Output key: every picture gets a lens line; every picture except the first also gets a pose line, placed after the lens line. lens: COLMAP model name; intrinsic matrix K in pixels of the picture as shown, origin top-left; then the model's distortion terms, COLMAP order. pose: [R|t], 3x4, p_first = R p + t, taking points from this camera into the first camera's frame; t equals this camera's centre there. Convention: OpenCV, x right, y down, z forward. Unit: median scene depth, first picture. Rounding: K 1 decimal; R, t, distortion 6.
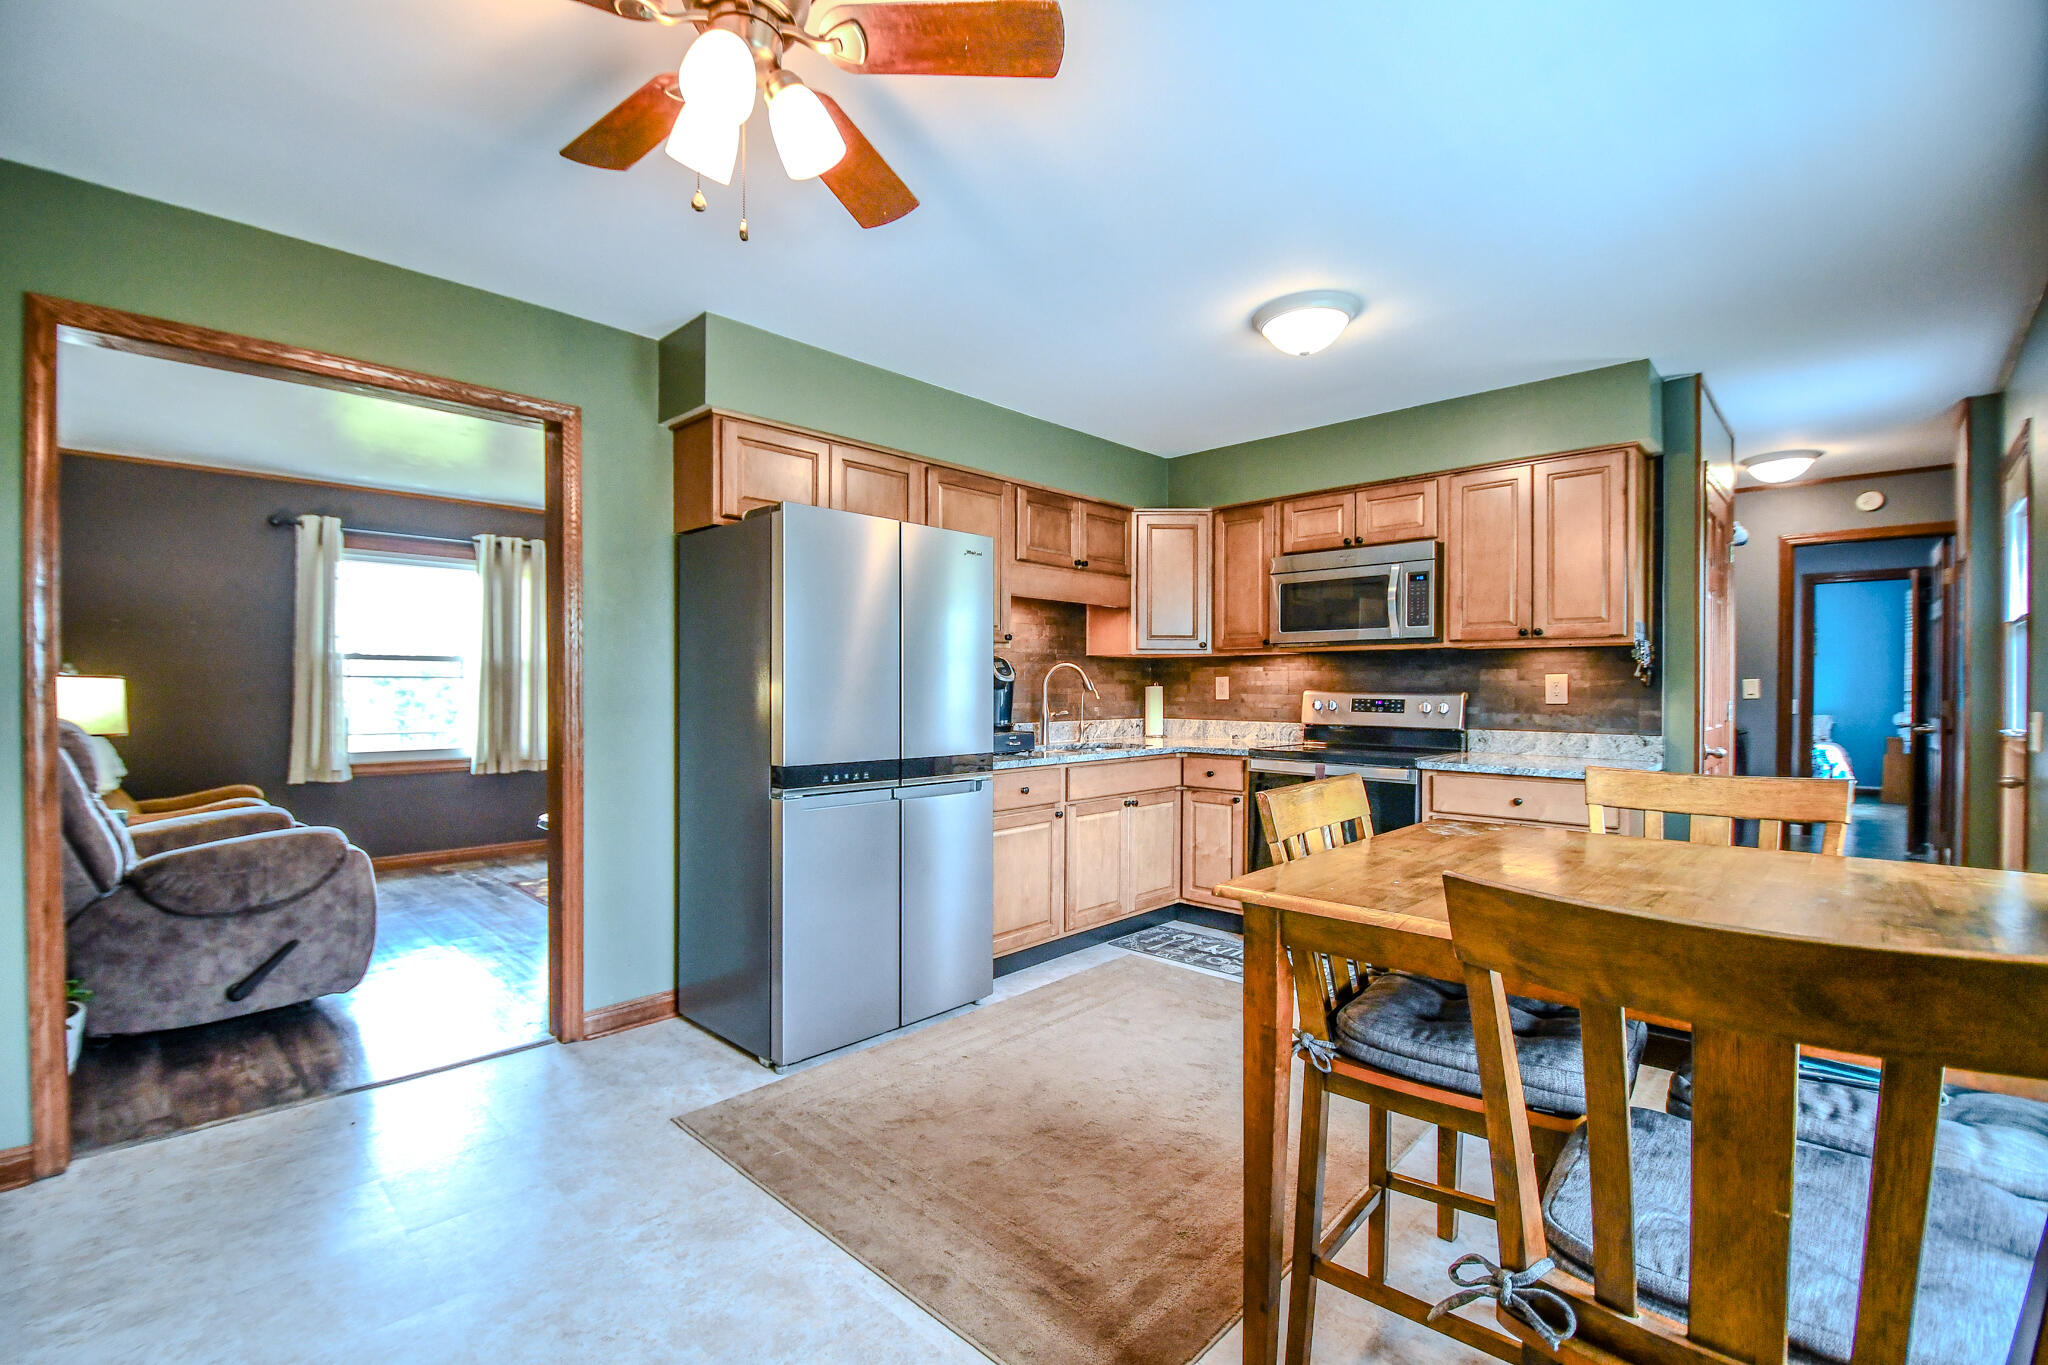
lens RADIAL K [[881.5, 0, 992.8], [0, 881.5, 687.4], [0, 0, 1]] dist [-0.004778, -0.008985]
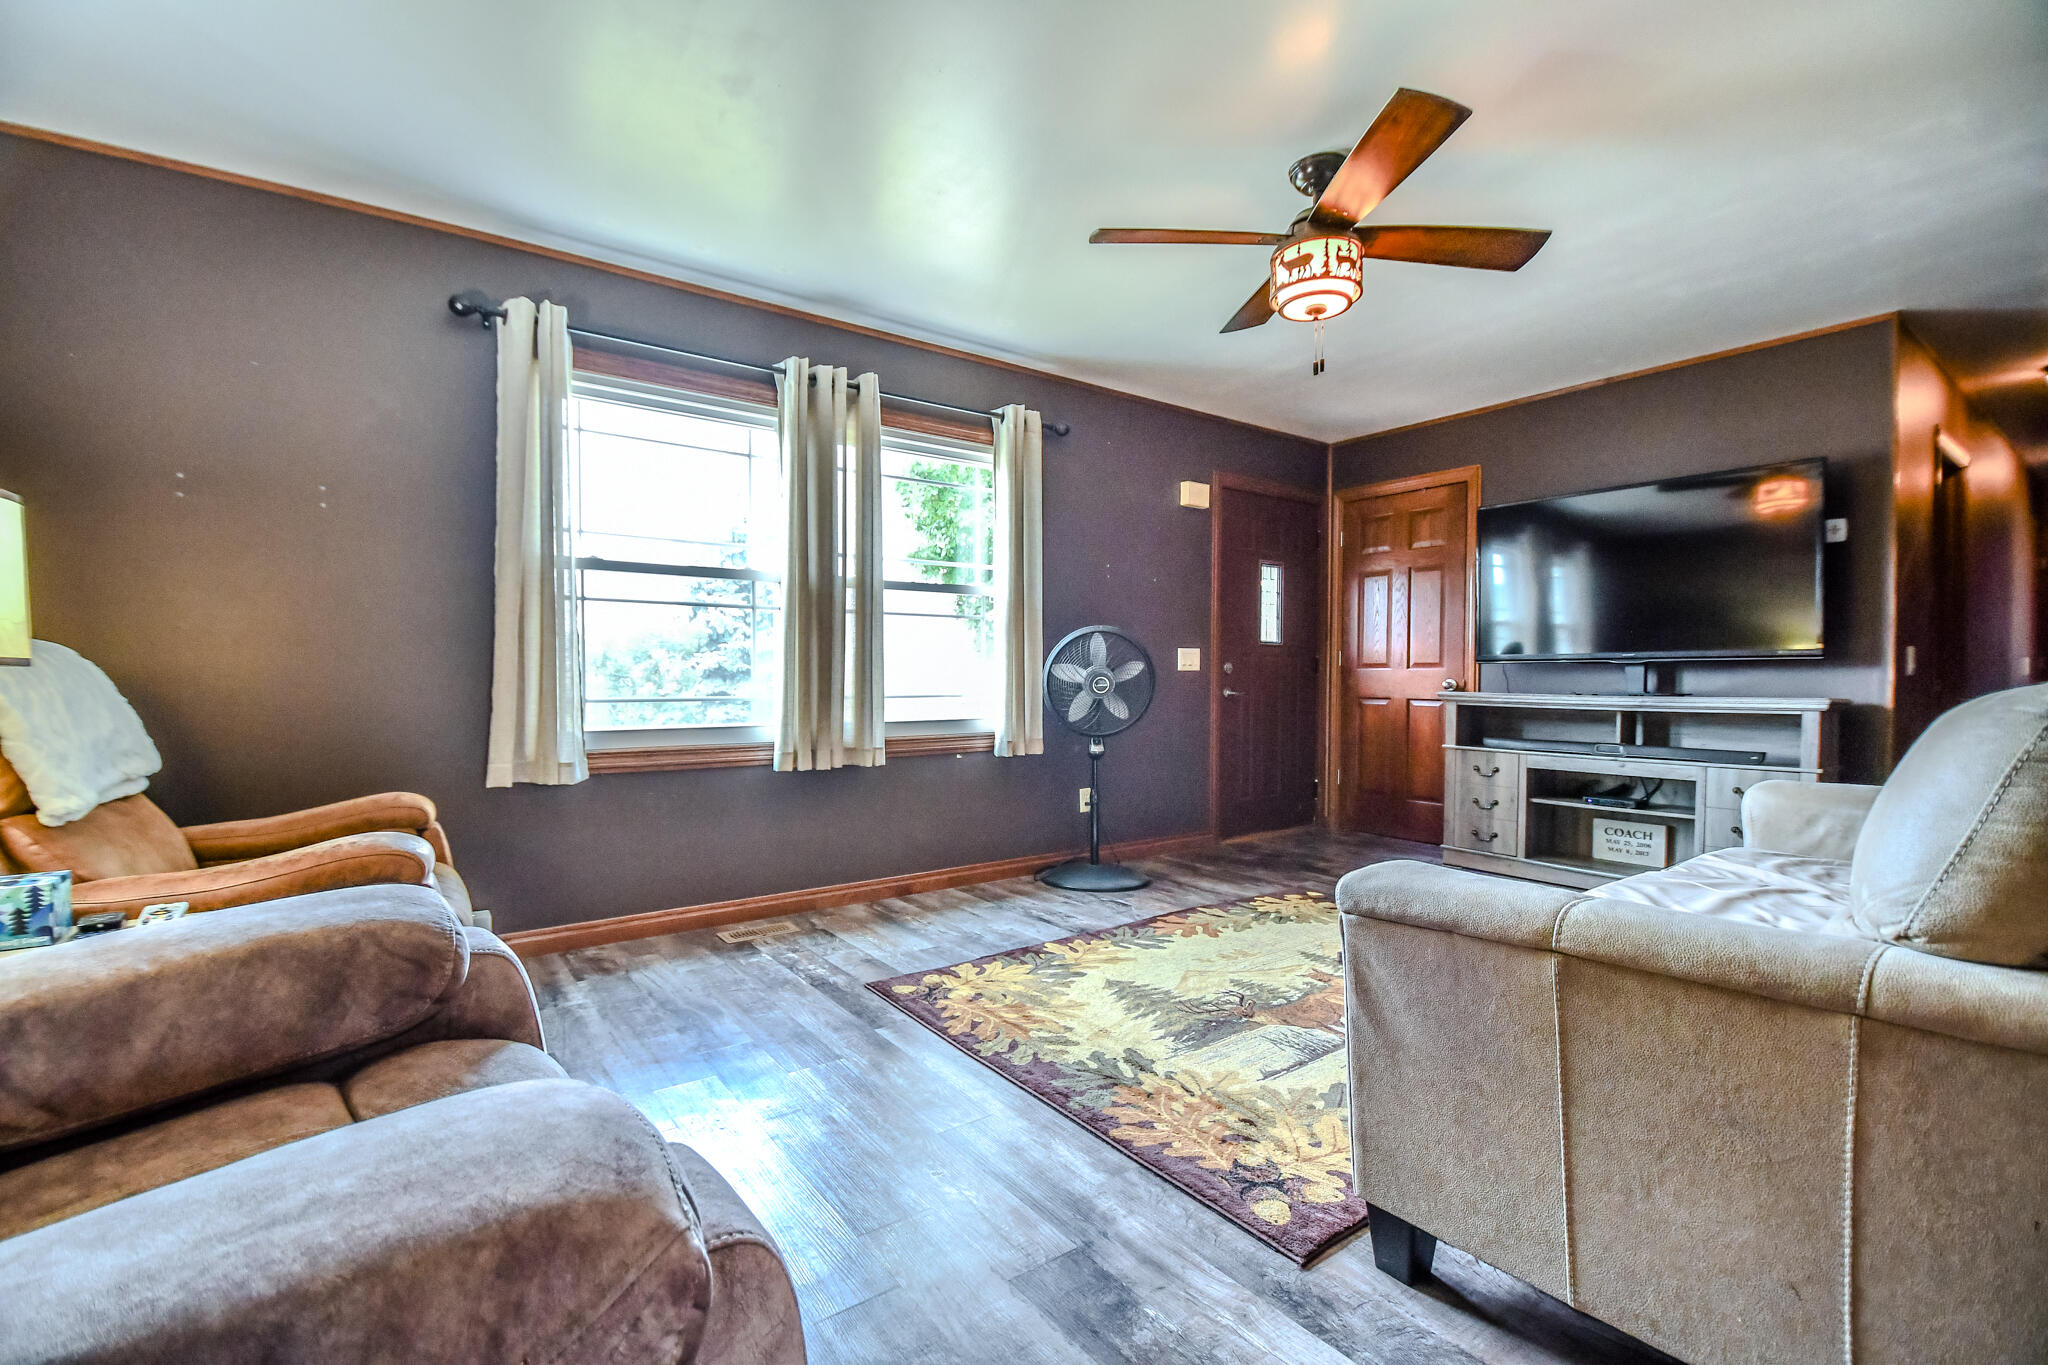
lens RADIAL K [[881.5, 0, 1003.9], [0, 881.5, 683.6], [0, 0, 1]] dist [-0.004778, -0.008985]
pose [[0.985069, -0.003222, -0.172132, -0.365361], [0.004141, 0.999979, 0.004978, 0.041214], [0.172112, -0.005617, 0.985061, 0.481231]]
